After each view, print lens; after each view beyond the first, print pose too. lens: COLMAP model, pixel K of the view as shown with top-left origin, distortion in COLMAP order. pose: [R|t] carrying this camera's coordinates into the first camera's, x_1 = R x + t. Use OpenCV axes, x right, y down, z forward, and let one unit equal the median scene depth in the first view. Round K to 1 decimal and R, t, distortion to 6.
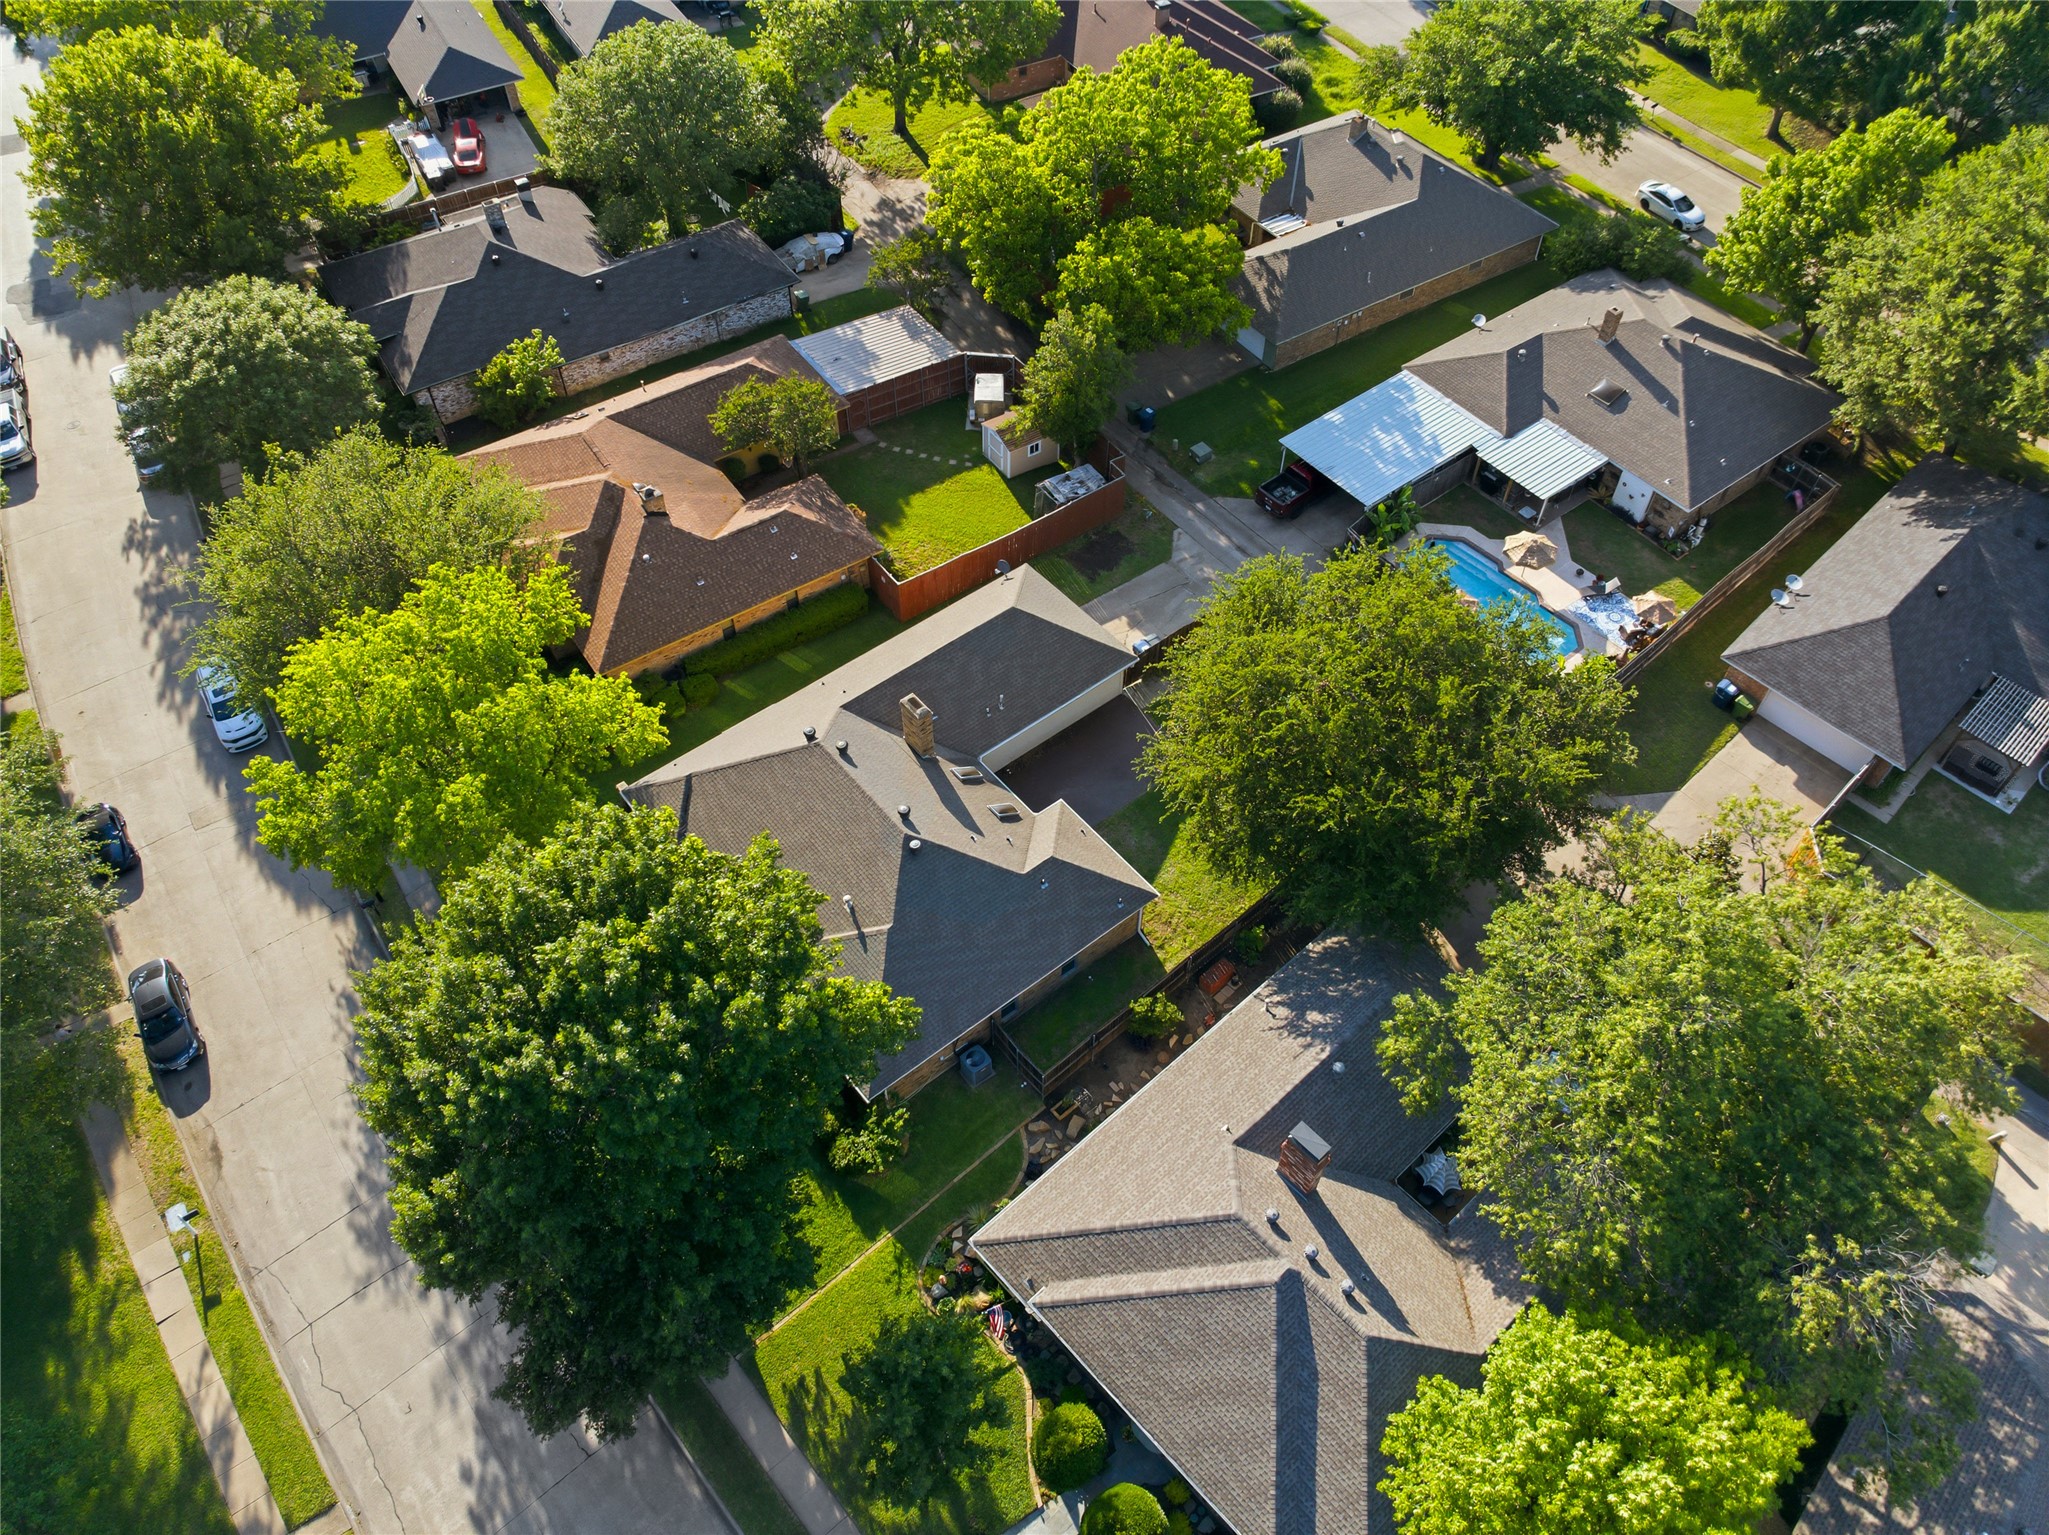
lens RADIAL K [[1446.0, 0, 1025.6], [0, 1446.0, 764.1], [0, 0, 1]] dist [-0.041820, 0.007102]
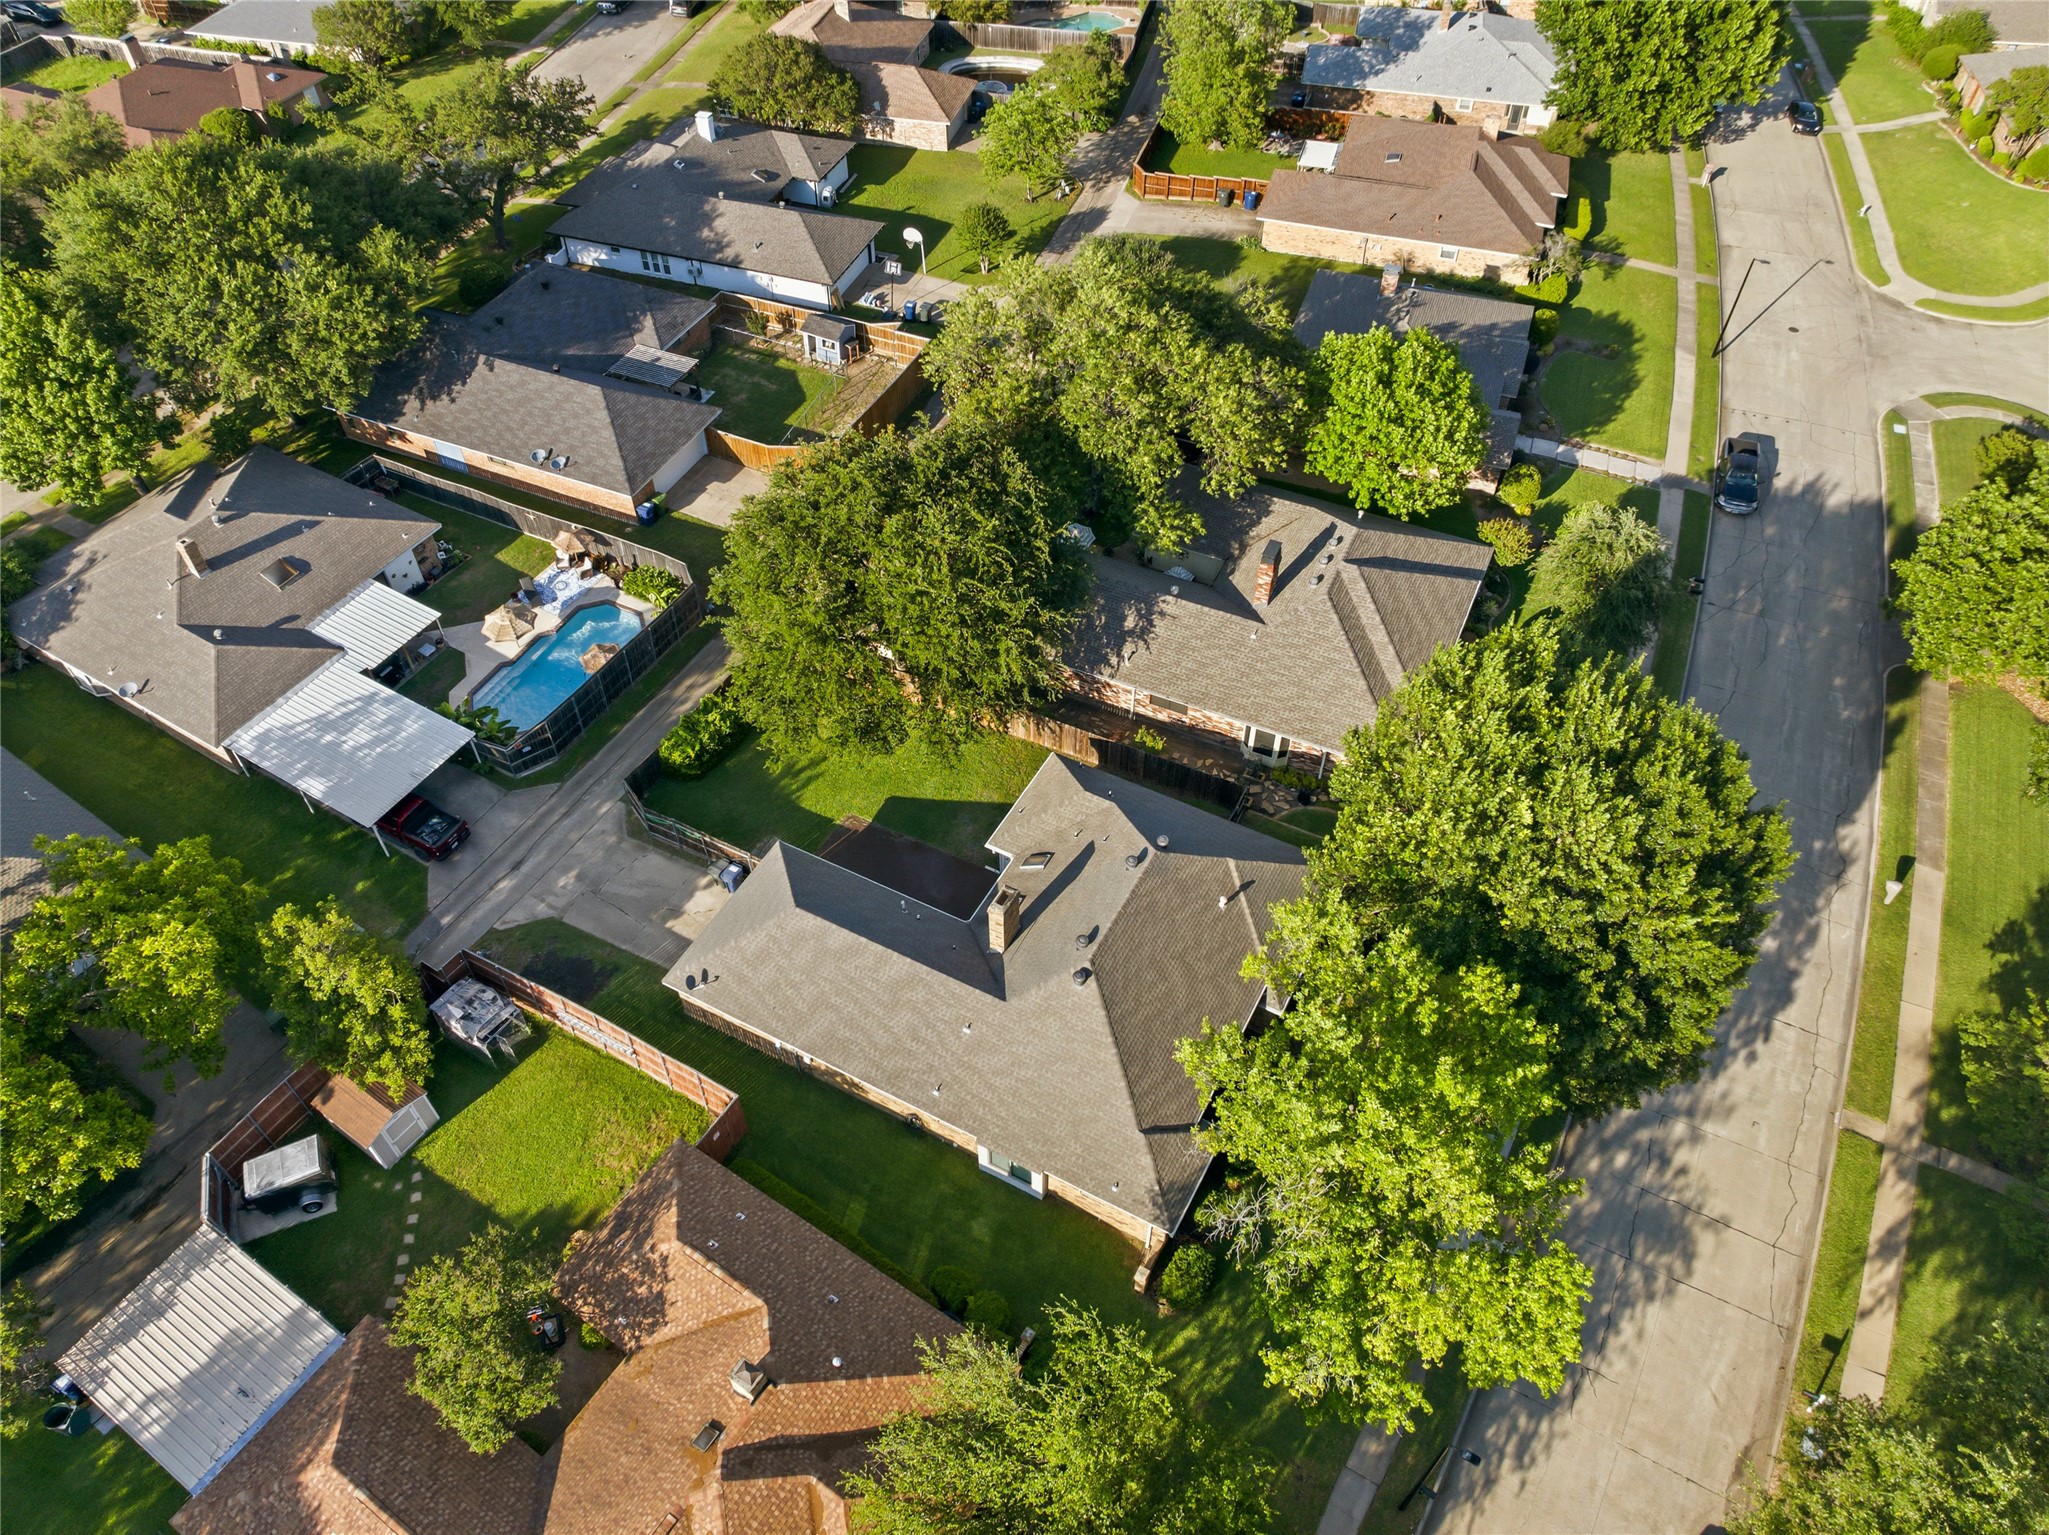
lens RADIAL K [[1446.0, 0, 1025.6], [0, 1446.0, 764.1], [0, 0, 1]] dist [-0.041820, 0.007102]
pose [[-0.387717, -0.680279, 0.622010, -0.516266], [0.716939, 0.201582, 0.667356, -0.575018], [-0.579374, 0.704688, 0.409561, 0.468427]]
